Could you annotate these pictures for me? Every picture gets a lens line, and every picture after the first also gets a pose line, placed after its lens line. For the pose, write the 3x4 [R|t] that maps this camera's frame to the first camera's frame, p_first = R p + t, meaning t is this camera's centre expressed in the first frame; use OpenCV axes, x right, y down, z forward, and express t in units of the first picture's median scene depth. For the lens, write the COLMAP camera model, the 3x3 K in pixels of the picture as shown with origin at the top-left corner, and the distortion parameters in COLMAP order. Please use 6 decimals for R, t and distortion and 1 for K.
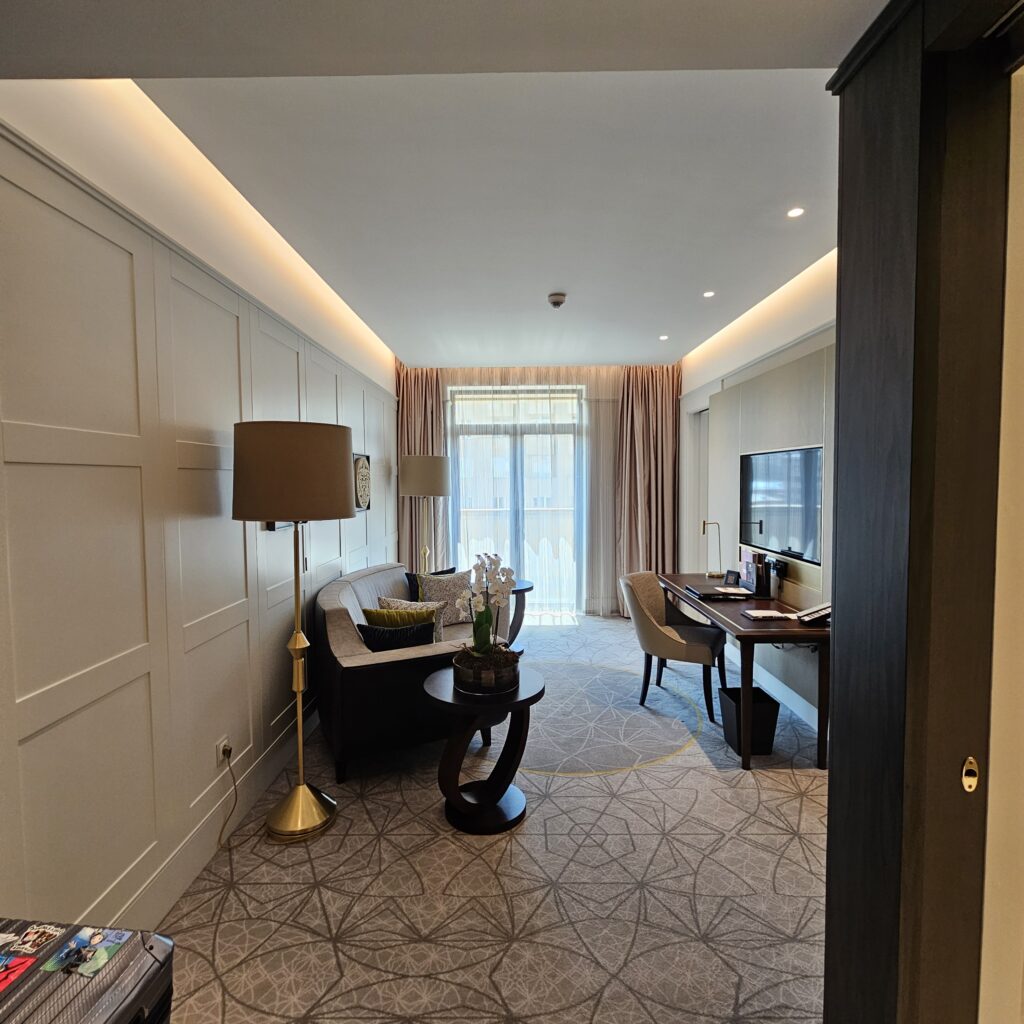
lens RADIAL K [[562.7, 0, 521.3], [0, 562.7, 517.4], [0, 0, 1]] dist [0.002449, -0.002001]
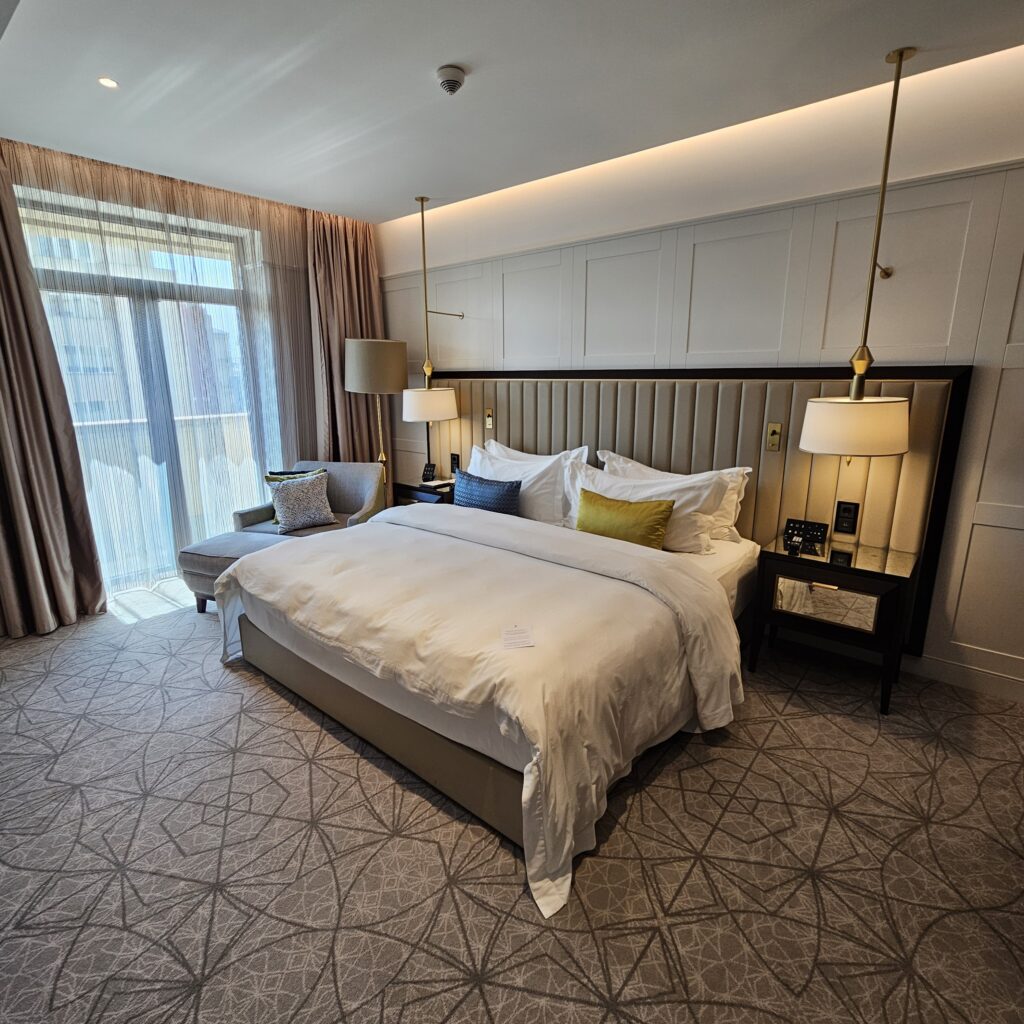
lens RADIAL K [[562.7, 0, 493.8], [0, 562.7, 501.9], [0, 0, 1]] dist [0.002449, -0.002001]
pose [[0.648284, -0.173388, 0.741393, -0.212437], [0.053877, 0.981731, 0.182485, -0.017551], [-0.759490, -0.078359, 0.645783, 0.250860]]
